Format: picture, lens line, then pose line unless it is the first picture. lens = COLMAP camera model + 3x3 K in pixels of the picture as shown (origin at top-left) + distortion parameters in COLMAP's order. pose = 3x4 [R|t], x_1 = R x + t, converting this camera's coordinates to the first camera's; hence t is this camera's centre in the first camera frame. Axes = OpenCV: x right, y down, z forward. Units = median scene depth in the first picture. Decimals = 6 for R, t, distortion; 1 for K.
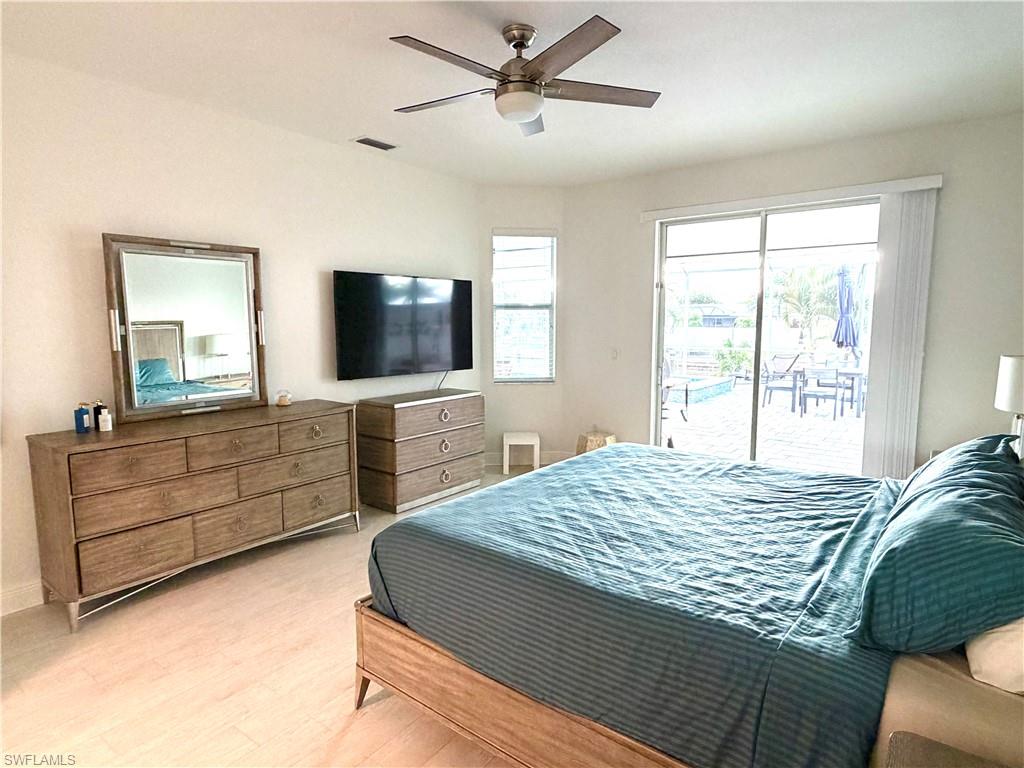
lens RADIAL K [[566.6, 0, 511.6], [0, 566.6, 380.1], [0, 0, 1]] dist [-0.002125, -0.001385]
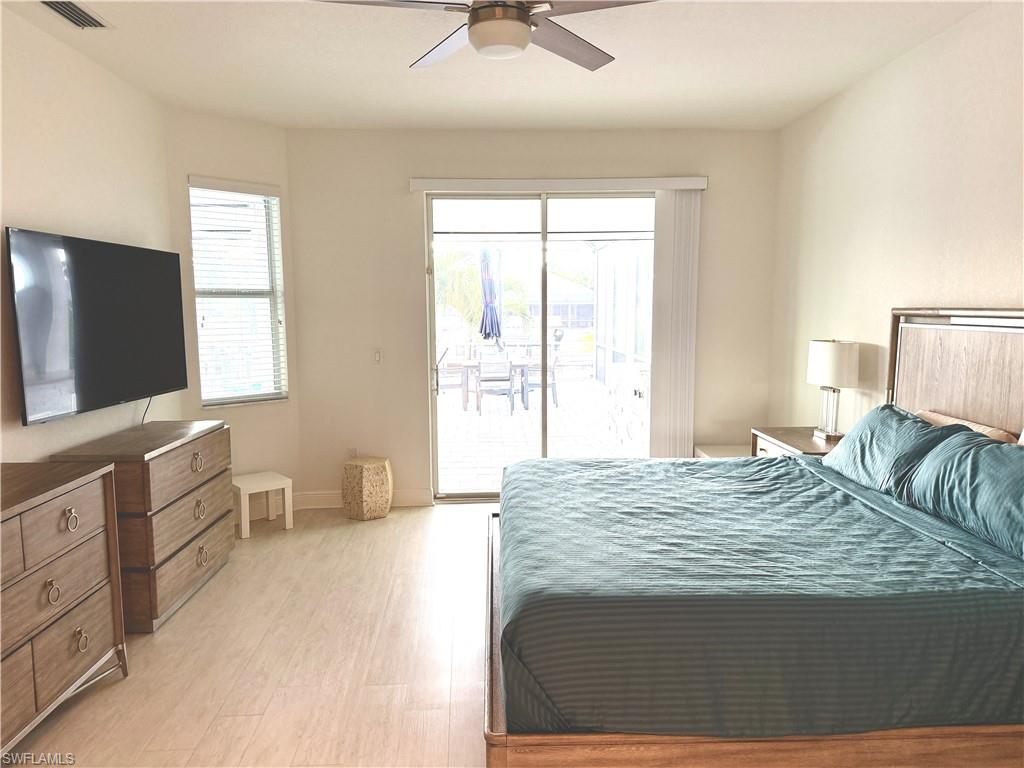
lens RADIAL K [[716.0, 0, 506.1], [0, 716.0, 381.5], [0, 0, 1]] dist [0.039649, -0.043896]
pose [[0.772788, -0.067586, 0.631056, -0.739539], [0.070169, 0.997316, 0.020884, -0.044546], [-0.630774, 0.028142, 0.775456, 0.290994]]
